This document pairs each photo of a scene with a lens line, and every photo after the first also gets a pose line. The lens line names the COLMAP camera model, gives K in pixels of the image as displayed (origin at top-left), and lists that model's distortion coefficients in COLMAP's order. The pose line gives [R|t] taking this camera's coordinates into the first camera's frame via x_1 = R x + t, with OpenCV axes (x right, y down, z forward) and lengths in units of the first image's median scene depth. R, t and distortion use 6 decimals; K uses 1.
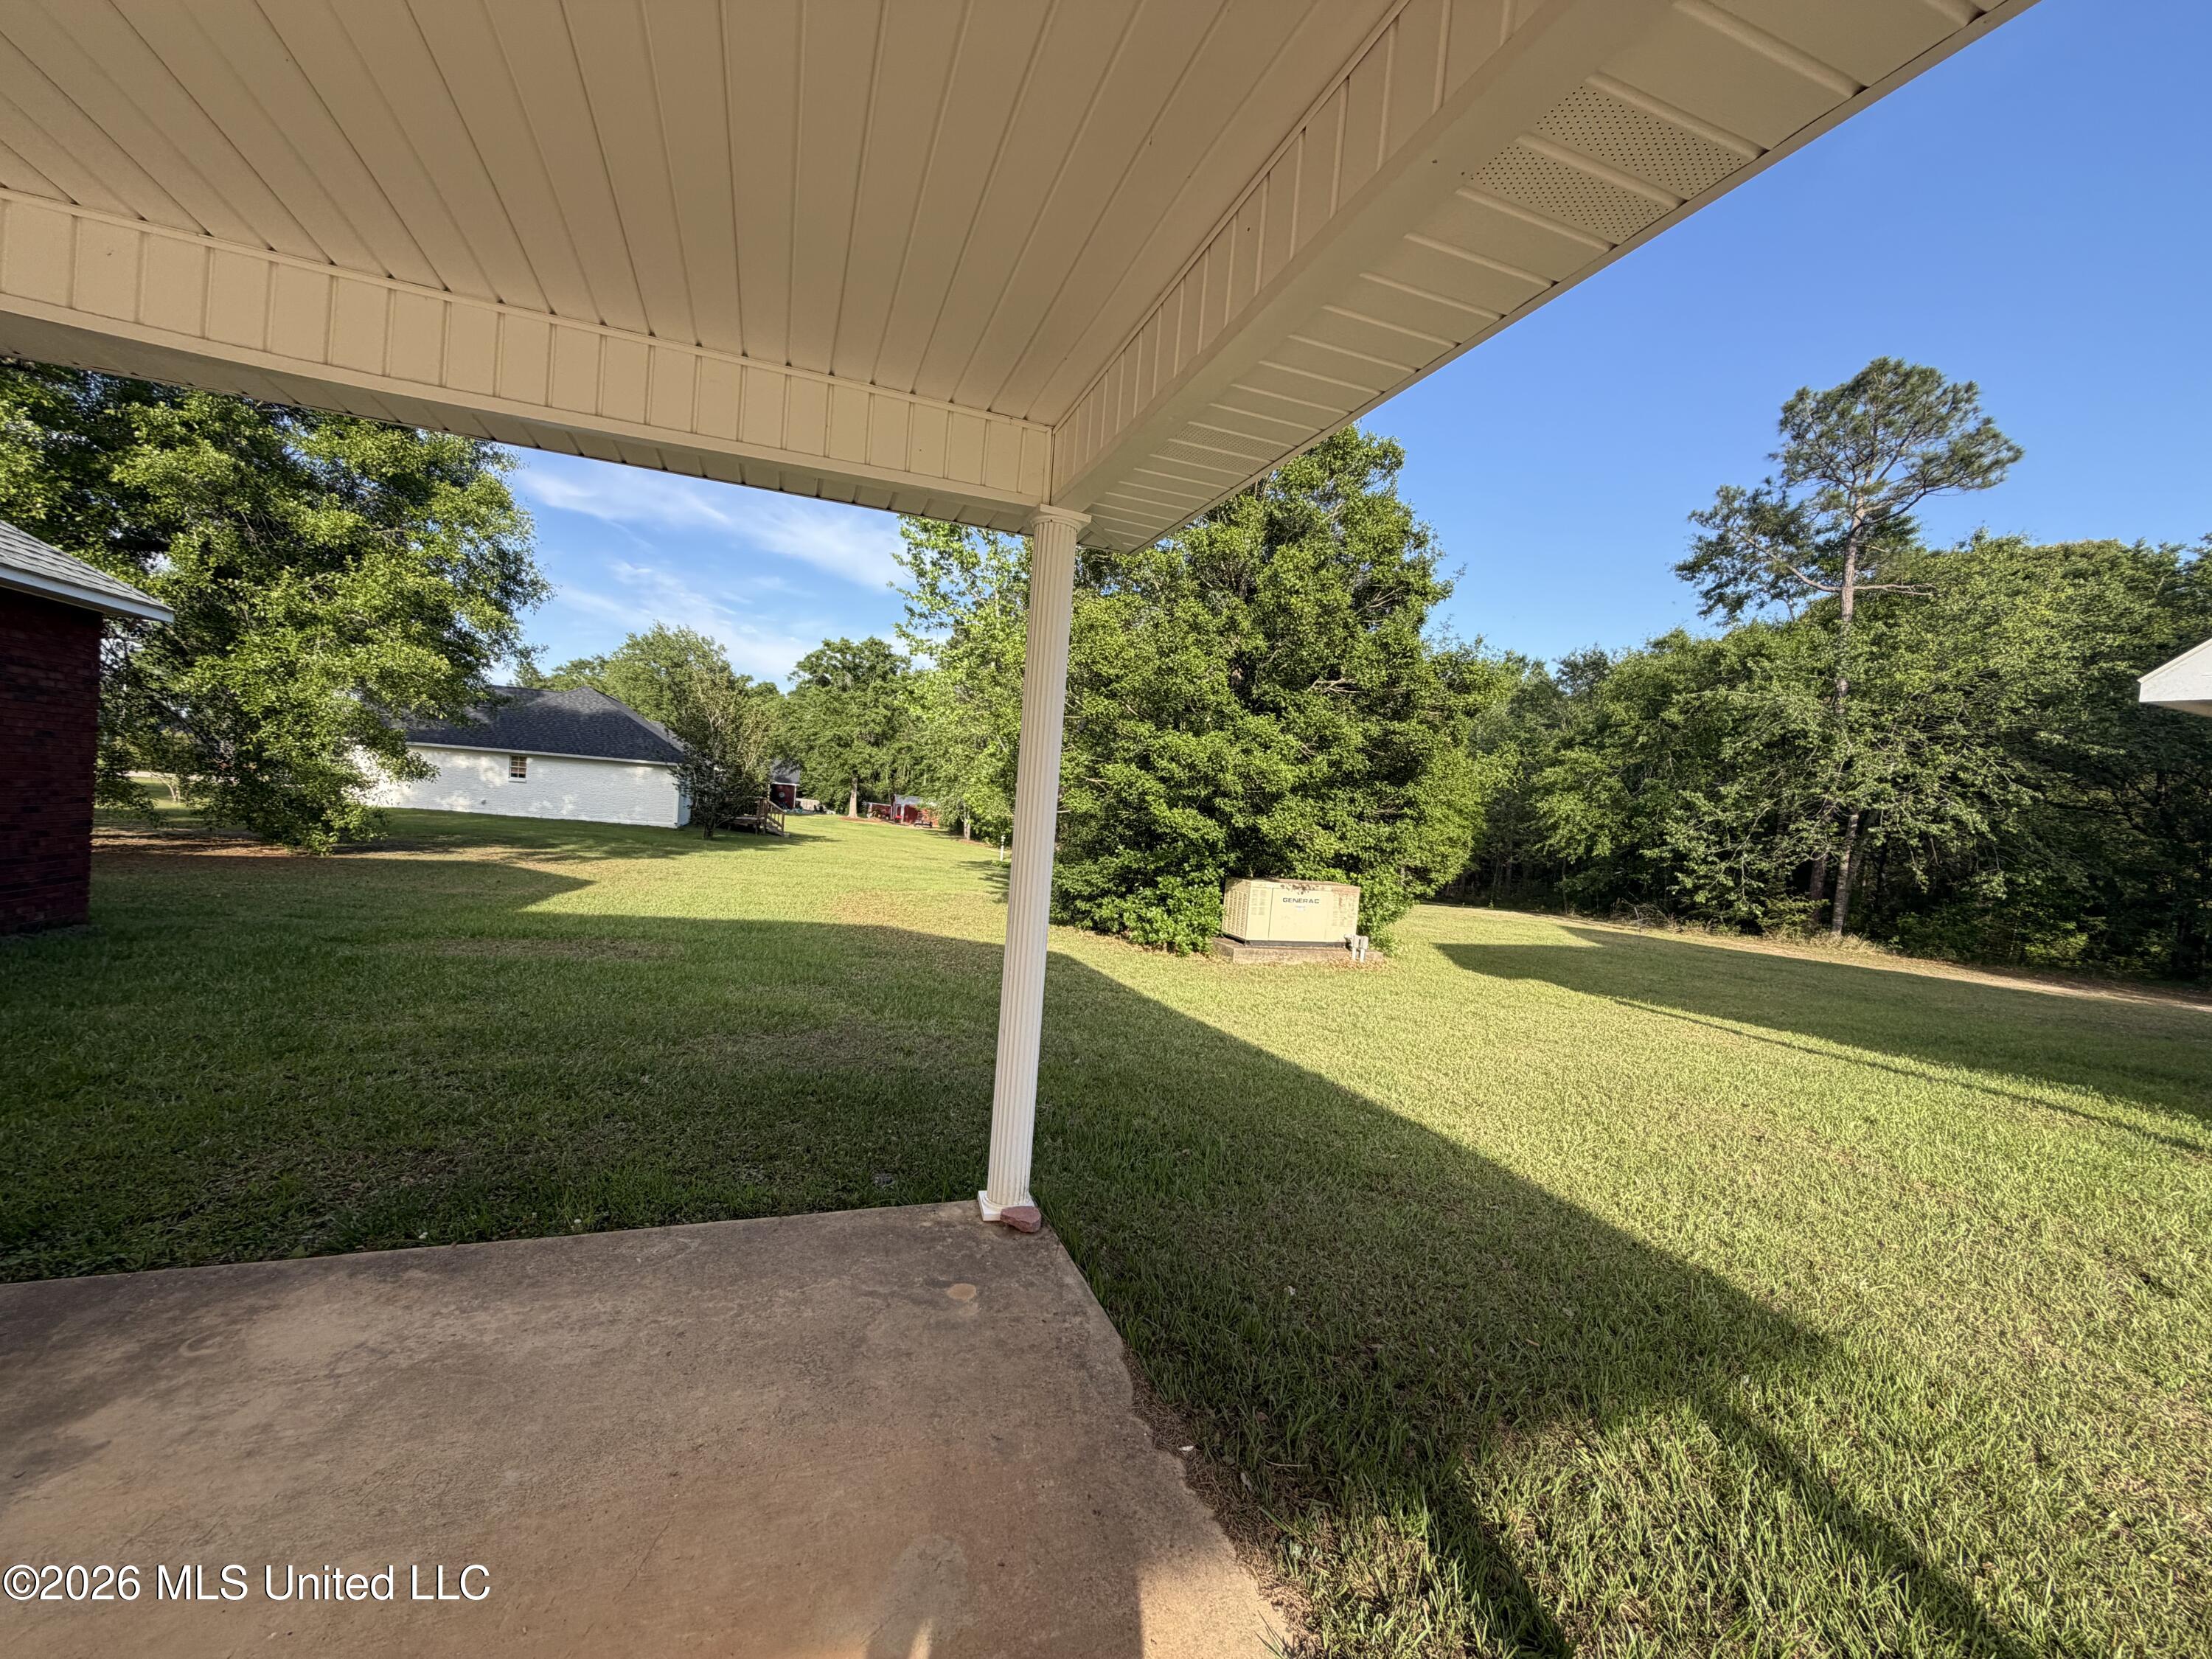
lens RADIAL K [[904.9, 0, 1098.6], [0, 904.9, 830.8], [0, 0, 1]] dist [-0.000086, 0.000108]
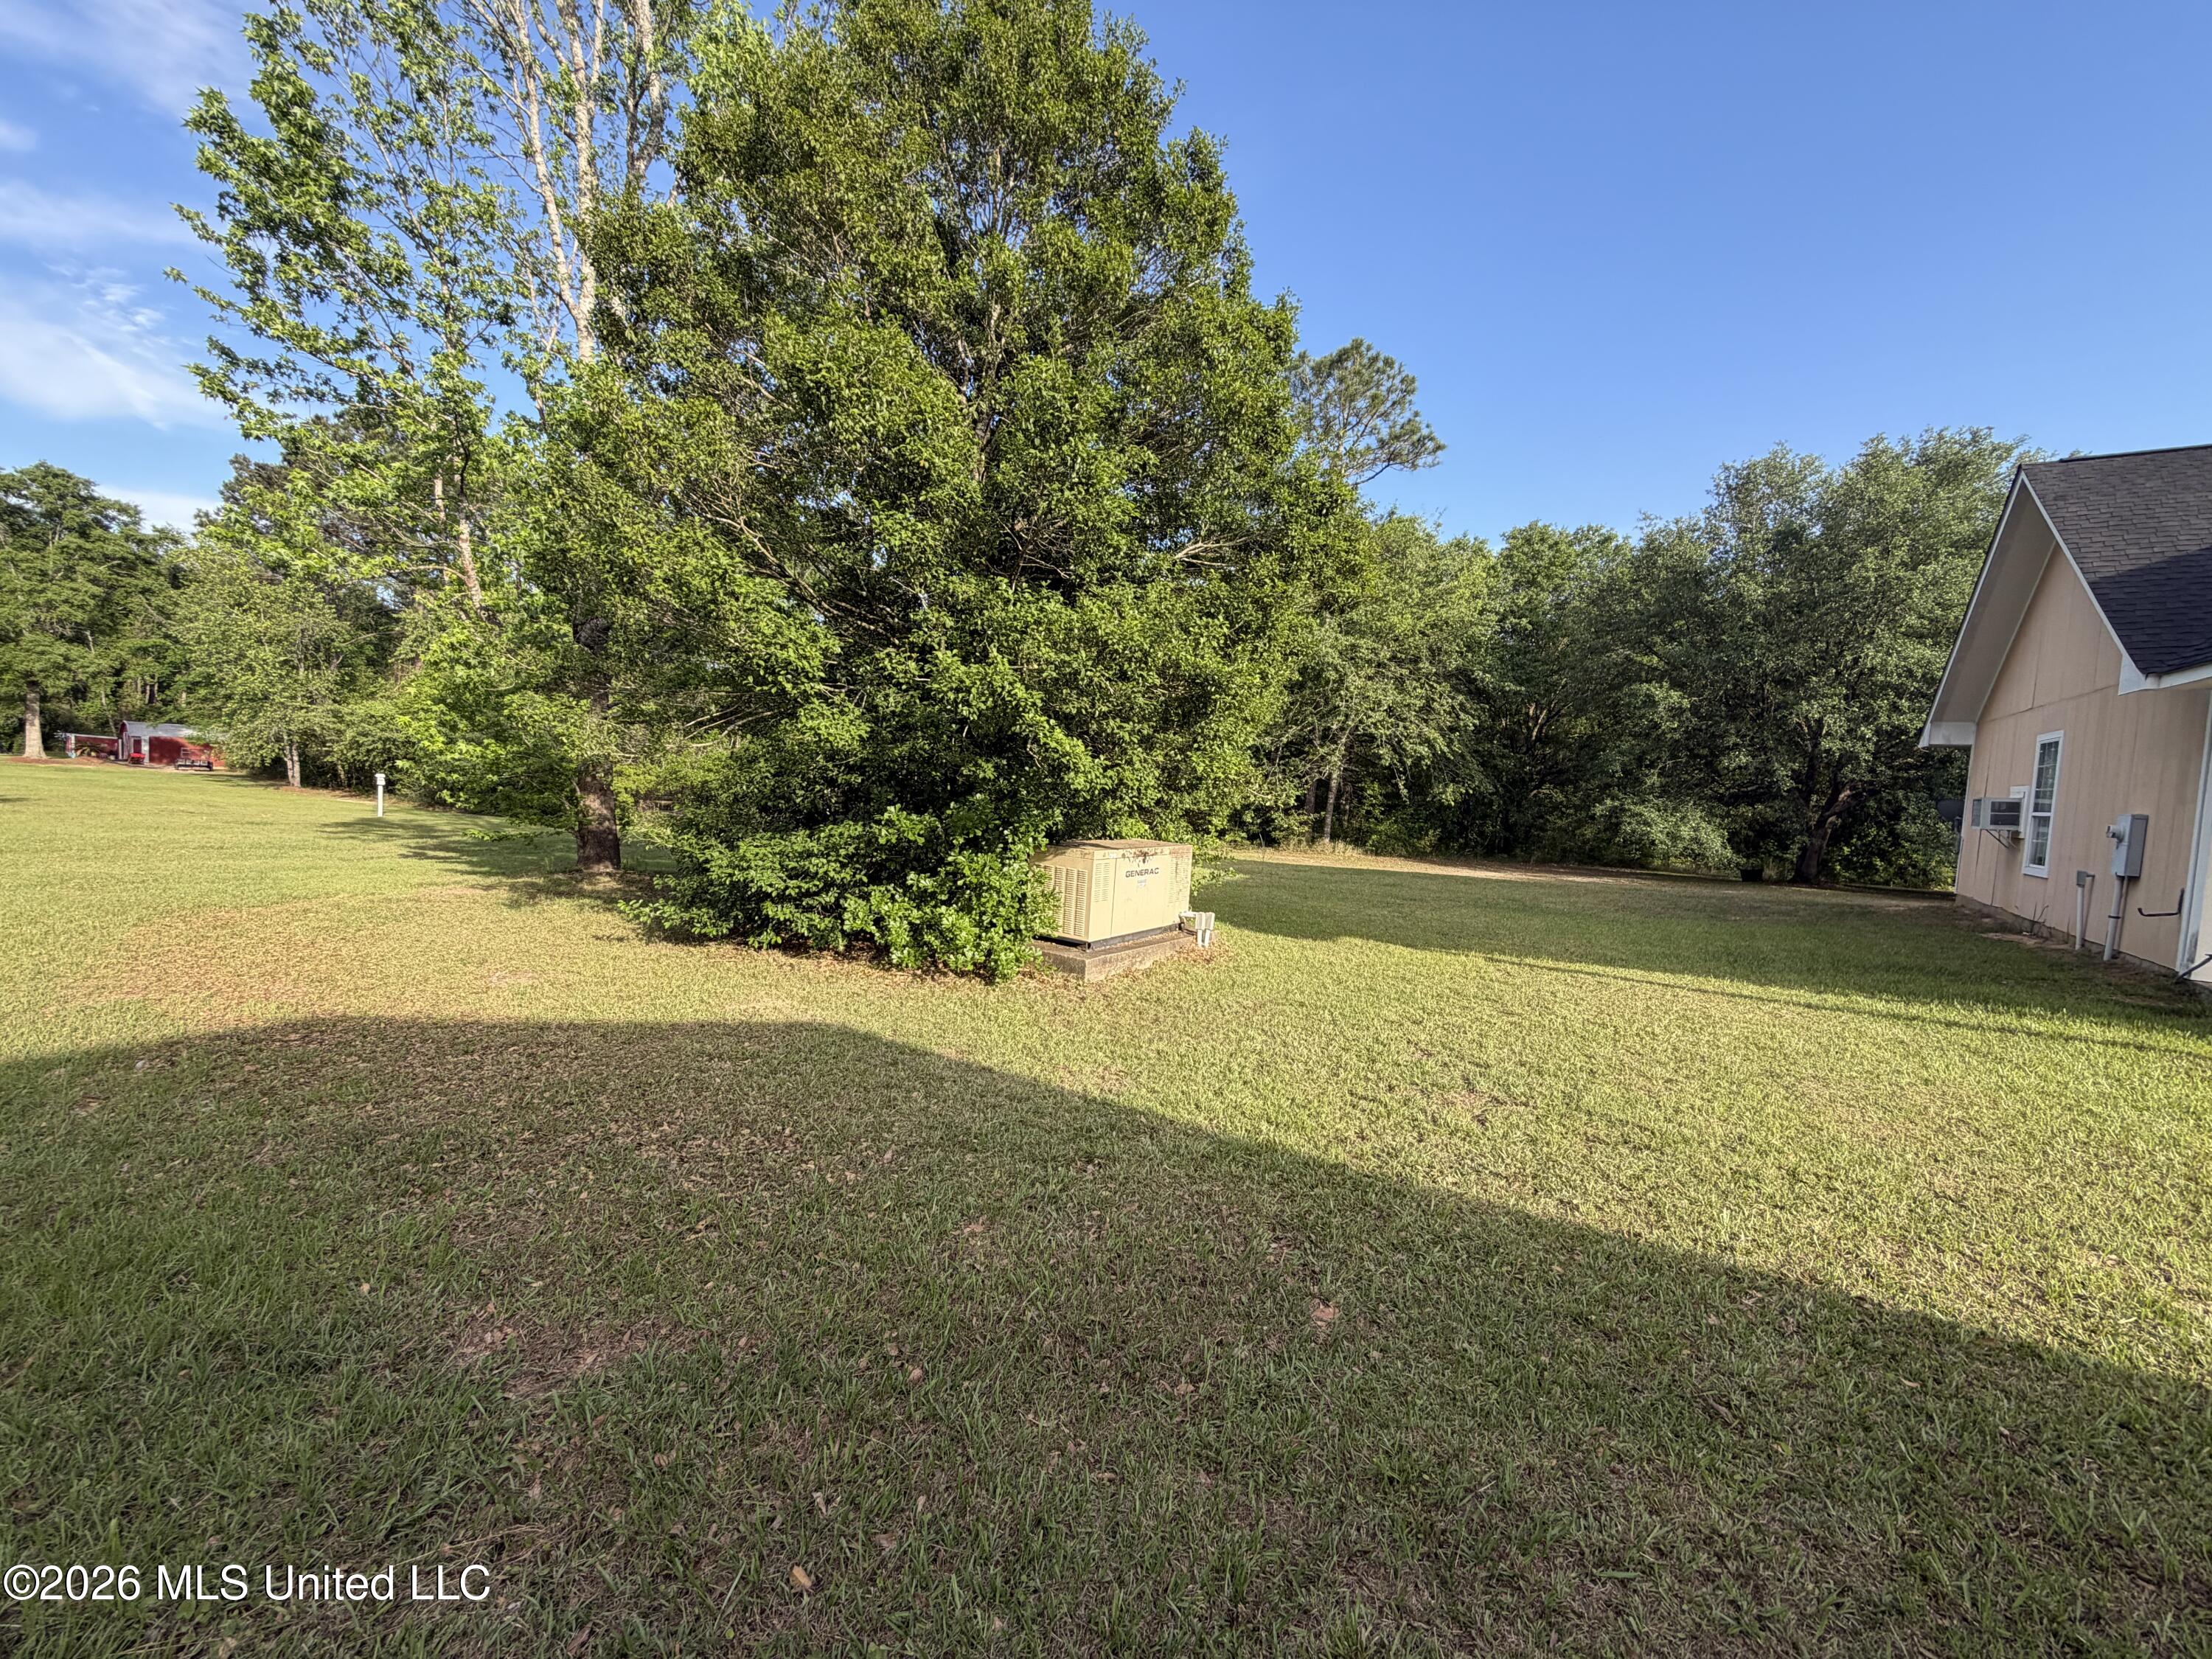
lens RADIAL K [[884.9, 0, 1101.3], [0, 884.9, 830.7], [0, 0, 1]] dist [-0.000132, 0.000575]
pose [[0.814761, -0.067741, 0.575827, -0.168874], [0.021491, 0.995997, 0.086762, -0.010415], [-0.579399, -0.058316, 0.812955, 0.456579]]
